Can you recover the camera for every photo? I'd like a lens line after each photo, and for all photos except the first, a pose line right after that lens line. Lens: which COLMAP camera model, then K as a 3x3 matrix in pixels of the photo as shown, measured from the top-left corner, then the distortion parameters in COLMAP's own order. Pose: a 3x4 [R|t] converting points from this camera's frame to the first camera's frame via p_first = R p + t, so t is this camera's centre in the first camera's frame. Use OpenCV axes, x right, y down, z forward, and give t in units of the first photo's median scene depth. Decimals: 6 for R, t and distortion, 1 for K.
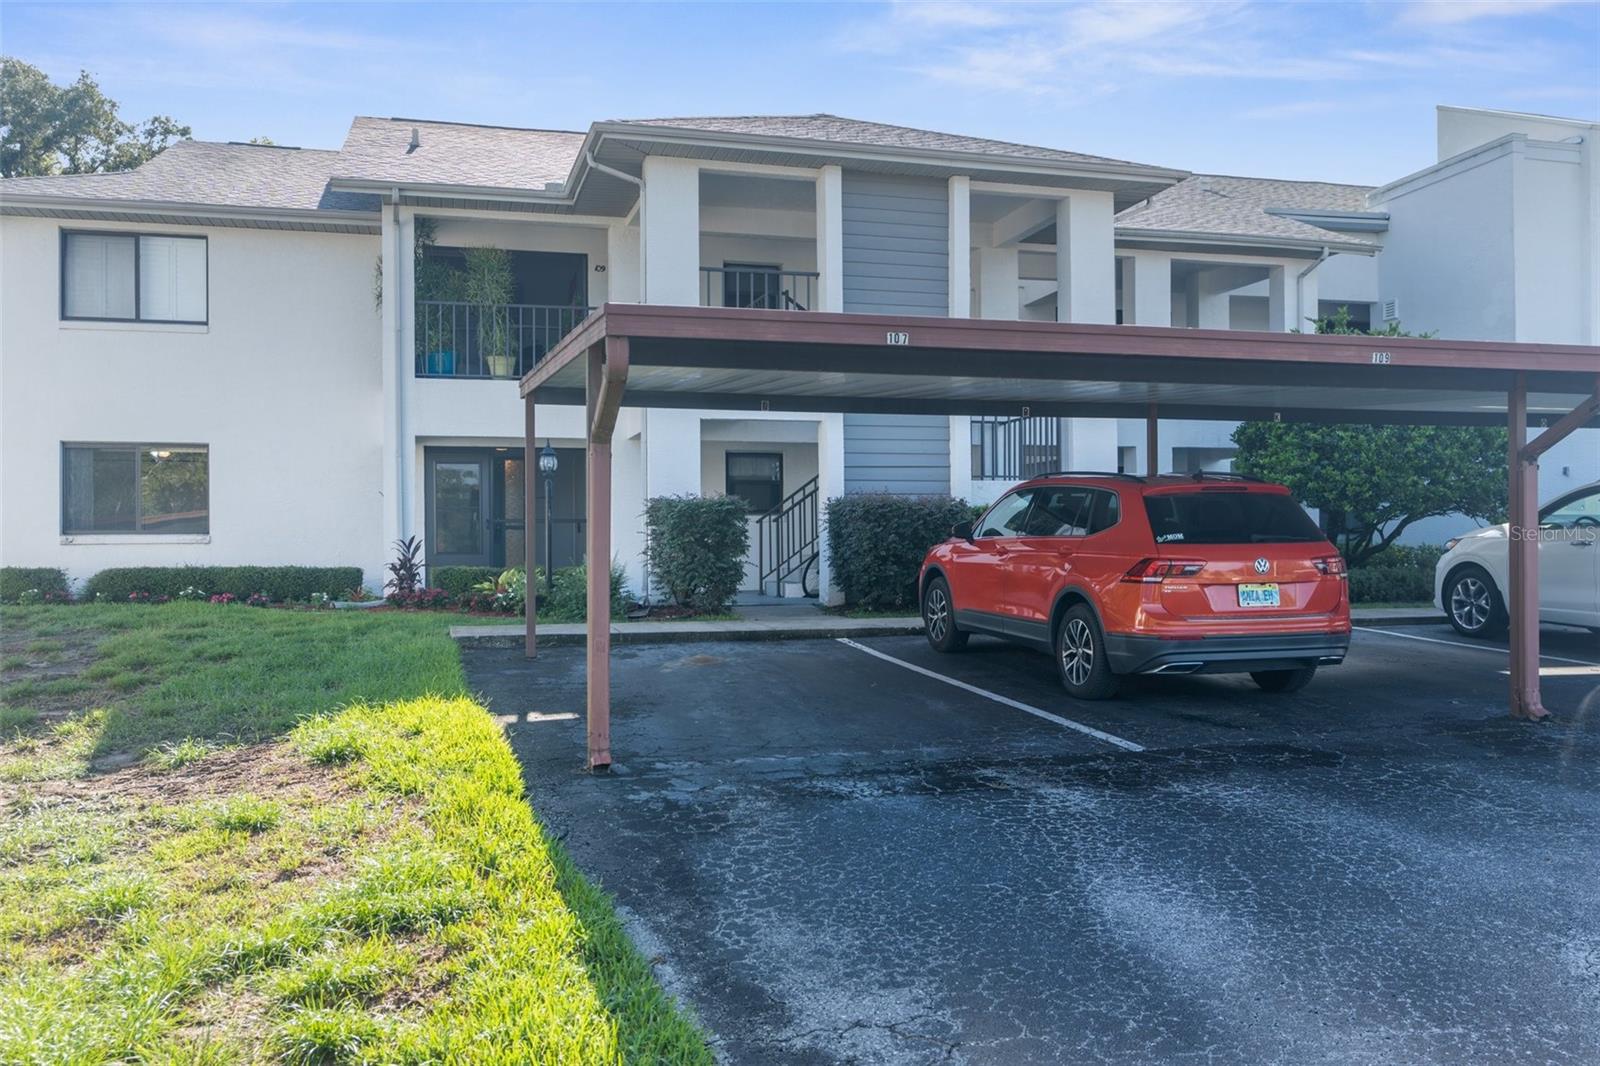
lens RADIAL K [[1331.3, 0, 800.0], [0, 1331.3, 537.8], [0, 0, 1]] dist [0.008288, 0.000746]
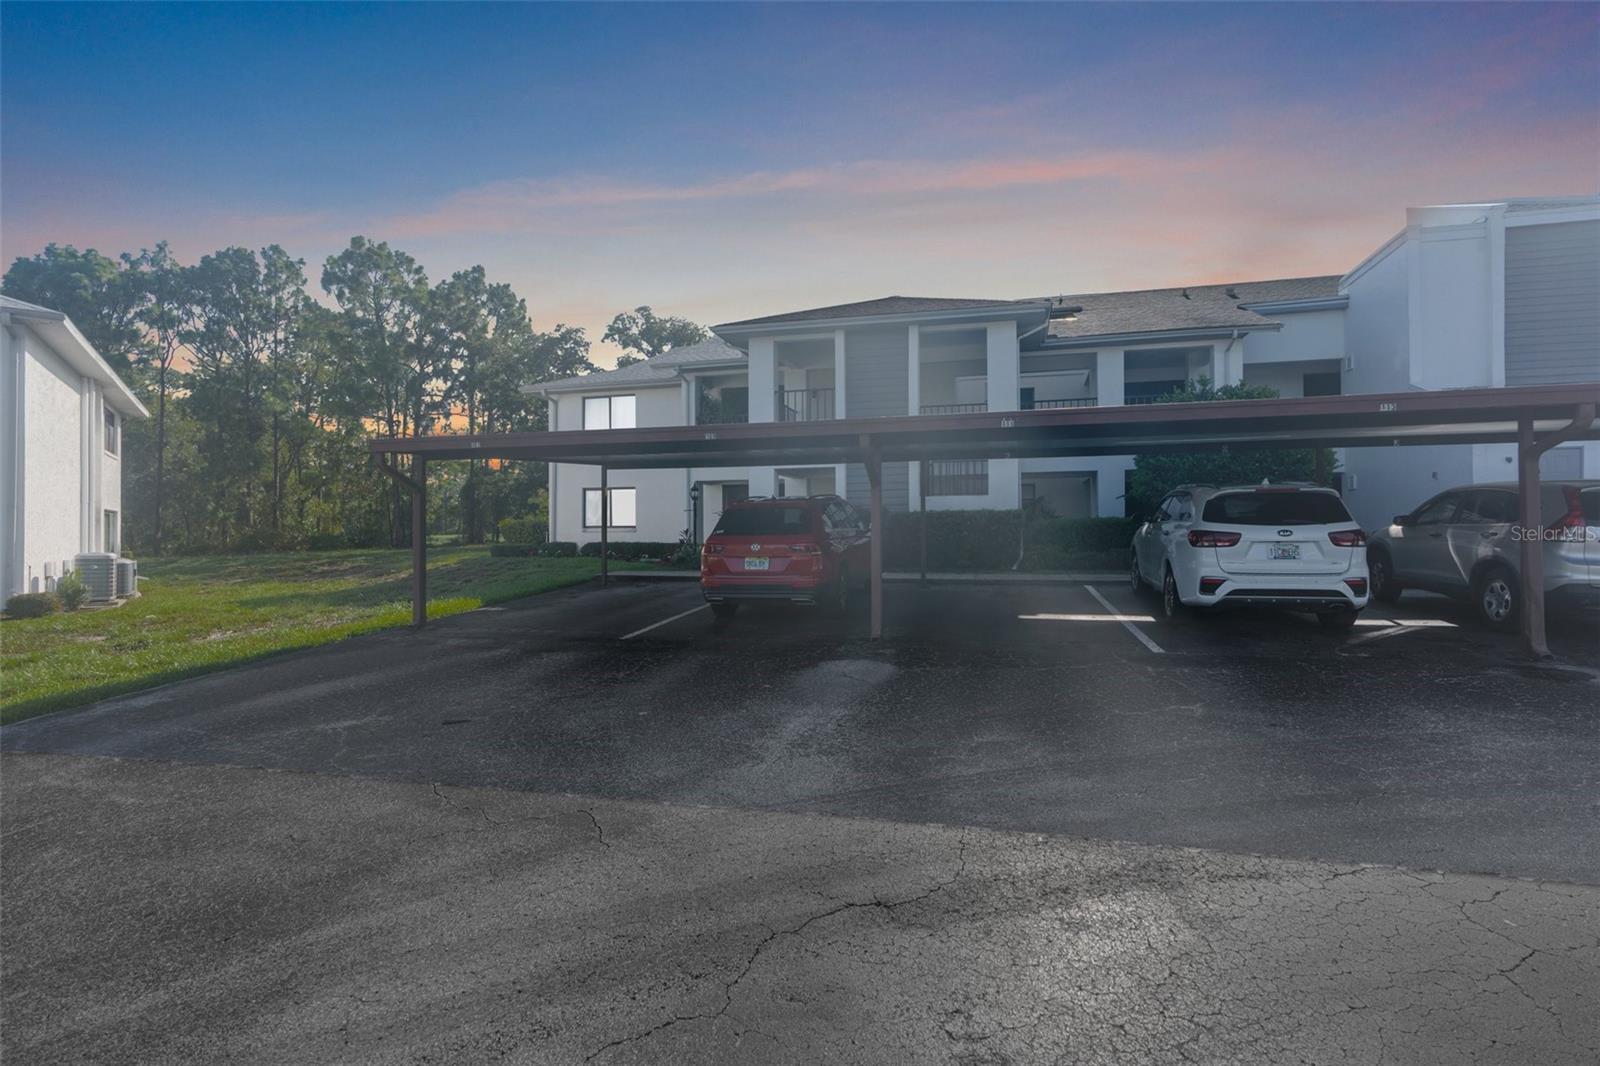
lens RADIAL K [[740.0, 0, 799.7], [0, 740.0, 526.0], [0, 0, 1]] dist [-0.012645, 0.000376]
pose [[0.867675, -0.004897, -0.497108, 0.438913], [0.005611, 0.999984, -0.000057, -0.004055], [0.497100, -0.002740, 0.867689, 0.063558]]
